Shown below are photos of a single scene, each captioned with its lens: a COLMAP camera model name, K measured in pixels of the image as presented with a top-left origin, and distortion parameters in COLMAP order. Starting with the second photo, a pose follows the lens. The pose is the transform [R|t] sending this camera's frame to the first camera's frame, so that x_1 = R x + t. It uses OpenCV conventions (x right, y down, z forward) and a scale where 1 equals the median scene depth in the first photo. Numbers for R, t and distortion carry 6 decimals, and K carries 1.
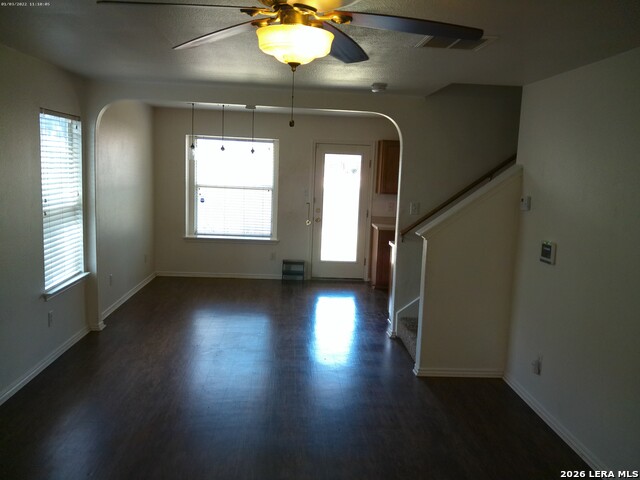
lens RADIAL K [[559.4, 0, 321.0], [0, 559.4, 239.7], [0, 0, 1]] dist [-0.005872, 0.008435]
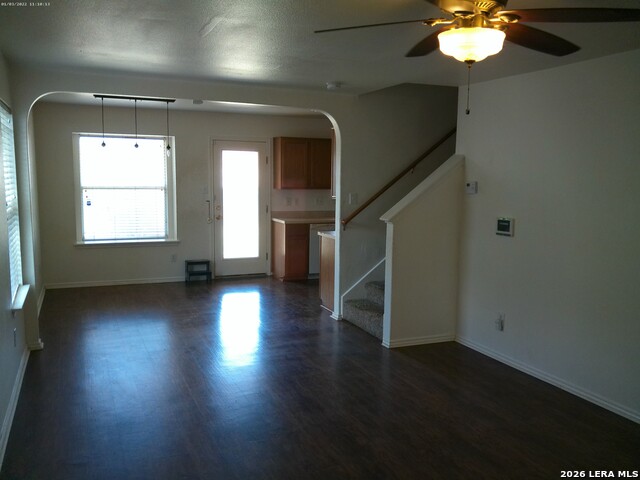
lens RADIAL K [[559.4, 0, 328.6], [0, 559.4, 249.5], [0, 0, 1]] dist [-0.005872, 0.008435]
pose [[0.940047, -0.072247, 0.333305, -0.159222], [0.066392, 0.997374, 0.028939, 0.005073], [-0.334520, -0.005075, 0.942375, 0.000433]]
